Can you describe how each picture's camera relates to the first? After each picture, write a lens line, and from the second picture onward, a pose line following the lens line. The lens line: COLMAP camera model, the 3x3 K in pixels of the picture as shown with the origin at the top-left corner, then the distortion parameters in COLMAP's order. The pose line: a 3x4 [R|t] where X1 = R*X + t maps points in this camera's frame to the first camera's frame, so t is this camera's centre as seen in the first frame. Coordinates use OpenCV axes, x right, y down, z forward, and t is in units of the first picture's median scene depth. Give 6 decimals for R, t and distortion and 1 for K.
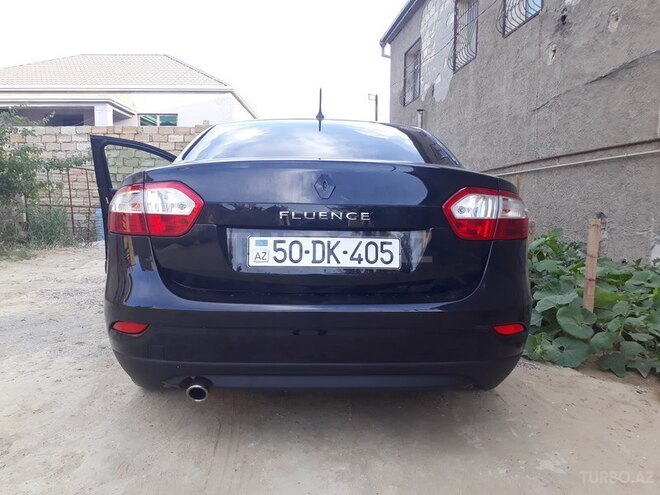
lens RADIAL K [[530.0, 0, 330.0], [0, 530.0, 247.5], [0, 0, 1]] dist [0.008802, -0.016478]
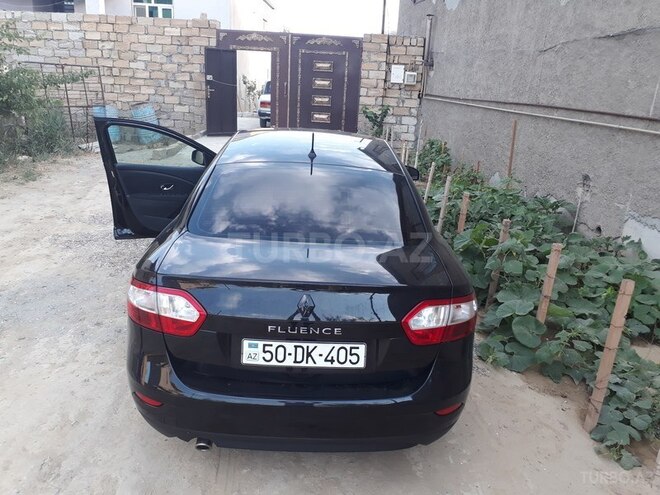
lens RADIAL K [[530.0, 0, 330.0], [0, 530.0, 247.5], [0, 0, 1]] dist [0.008802, -0.016478]
pose [[0.998978, 0.044735, 0.006428, 0.028298], [-0.044967, 0.969611, 0.240485, -0.482483], [0.004525, -0.240528, 0.970632, -0.131361]]
